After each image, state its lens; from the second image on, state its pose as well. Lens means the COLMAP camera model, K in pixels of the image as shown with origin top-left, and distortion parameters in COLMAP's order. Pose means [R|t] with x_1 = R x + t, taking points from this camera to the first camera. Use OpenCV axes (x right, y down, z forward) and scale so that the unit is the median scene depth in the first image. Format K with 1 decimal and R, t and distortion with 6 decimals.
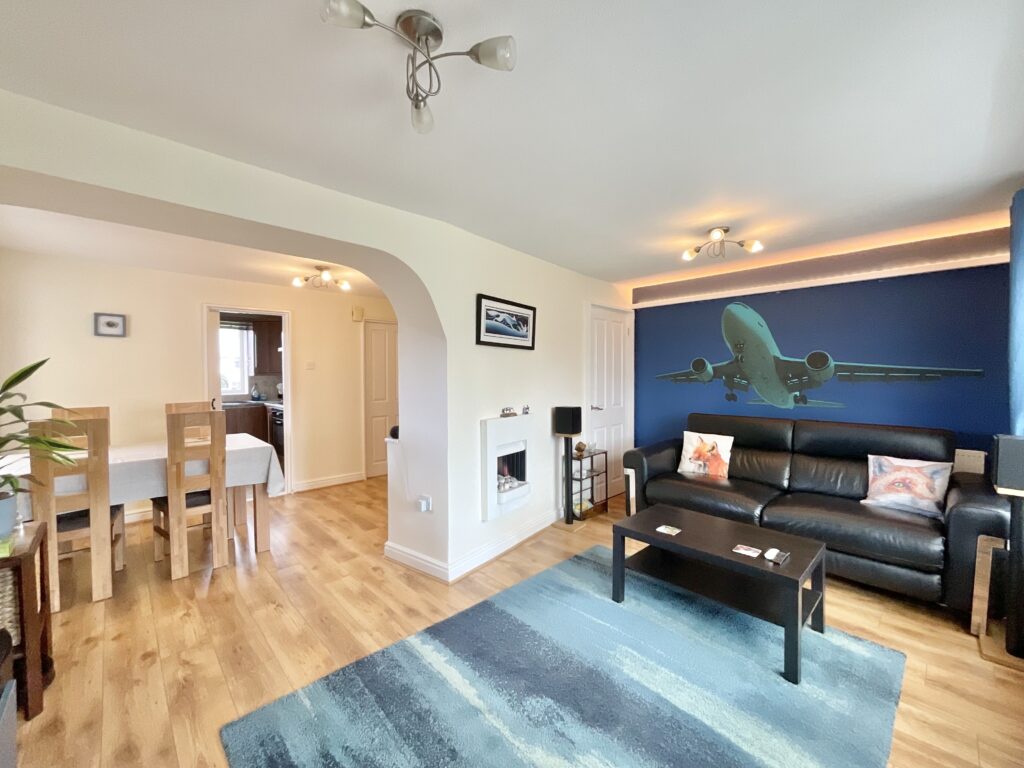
lens RADIAL K [[417.0, 0, 511.7], [0, 417.0, 385.0], [0, 0, 1]] dist [0.001109, -0.000601]
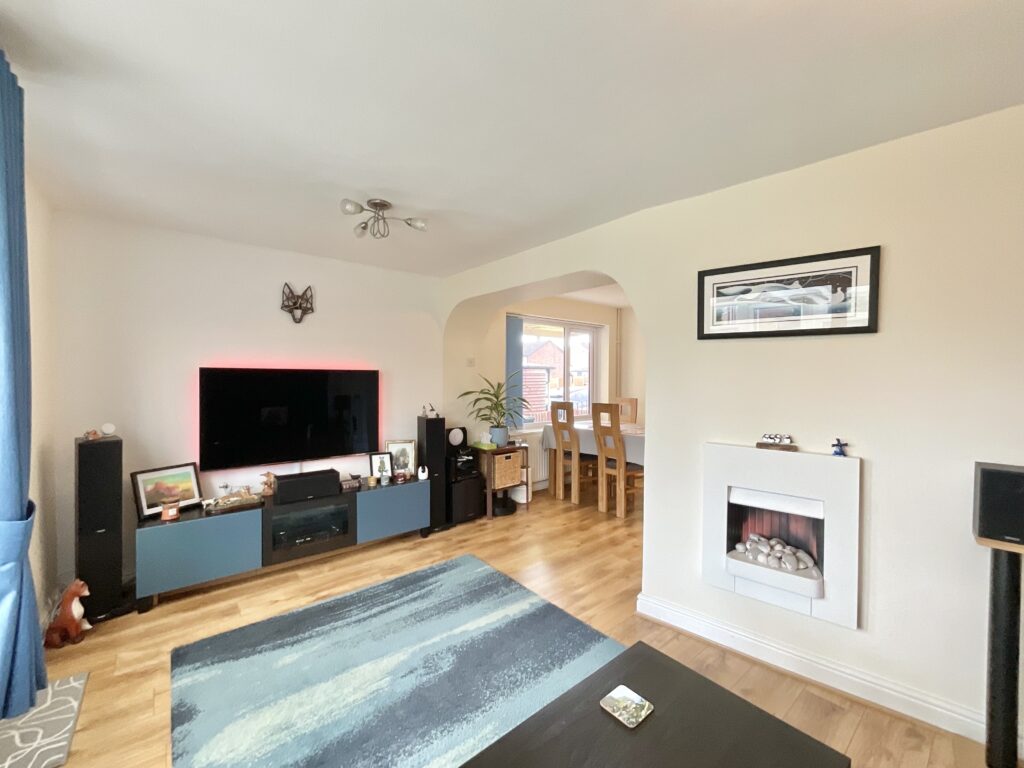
lens RADIAL K [[417.0, 0, 508.5], [0, 417.0, 384.9], [0, 0, 1]] dist [0.001109, -0.000601]
pose [[-0.073678, 0.022040, -0.997038, 0.715498], [-0.033197, 0.999148, 0.024540, -0.023271], [0.996729, 0.034906, -0.072884, 0.739867]]
